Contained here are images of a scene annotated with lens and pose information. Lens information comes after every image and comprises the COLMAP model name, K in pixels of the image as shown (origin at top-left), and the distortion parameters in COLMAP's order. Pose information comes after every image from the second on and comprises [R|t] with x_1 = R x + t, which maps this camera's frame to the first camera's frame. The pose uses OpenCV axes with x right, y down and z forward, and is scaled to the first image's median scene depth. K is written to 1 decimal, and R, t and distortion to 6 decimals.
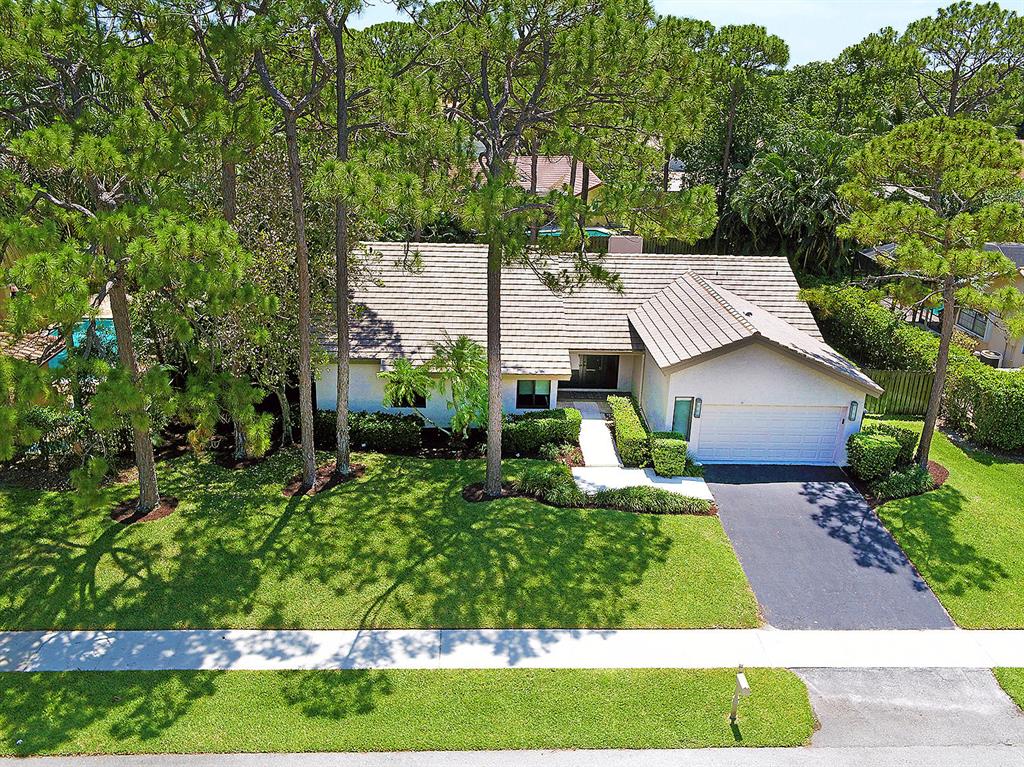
lens RADIAL K [[883.5, 0, 512.0], [0, 883.5, 383.5], [0, 0, 1]] dist [0.003996, -0.008386]
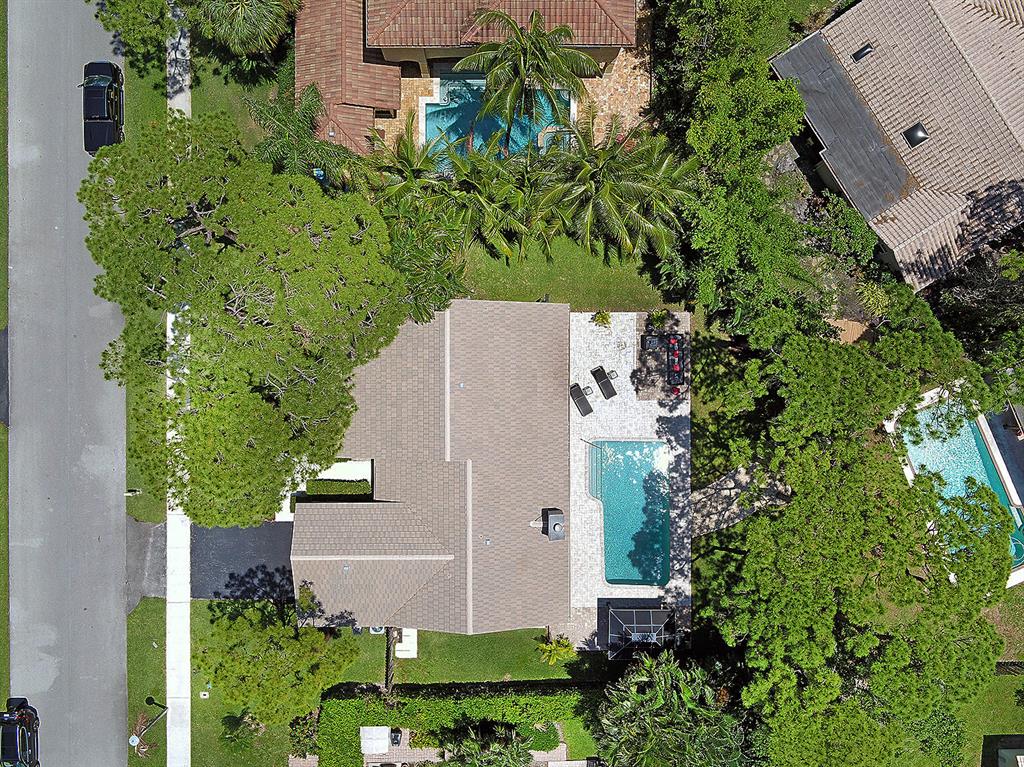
lens RADIAL K [[883.5, 0, 512.0], [0, 883.5, 383.5], [0, 0, 1]] dist [0.003996, -0.008386]
pose [[-0.038549, 0.998824, -0.029413, -0.046280], [-0.349107, 0.014118, 0.936977, -2.115911], [0.936290, 0.046388, 0.348152, 0.862651]]
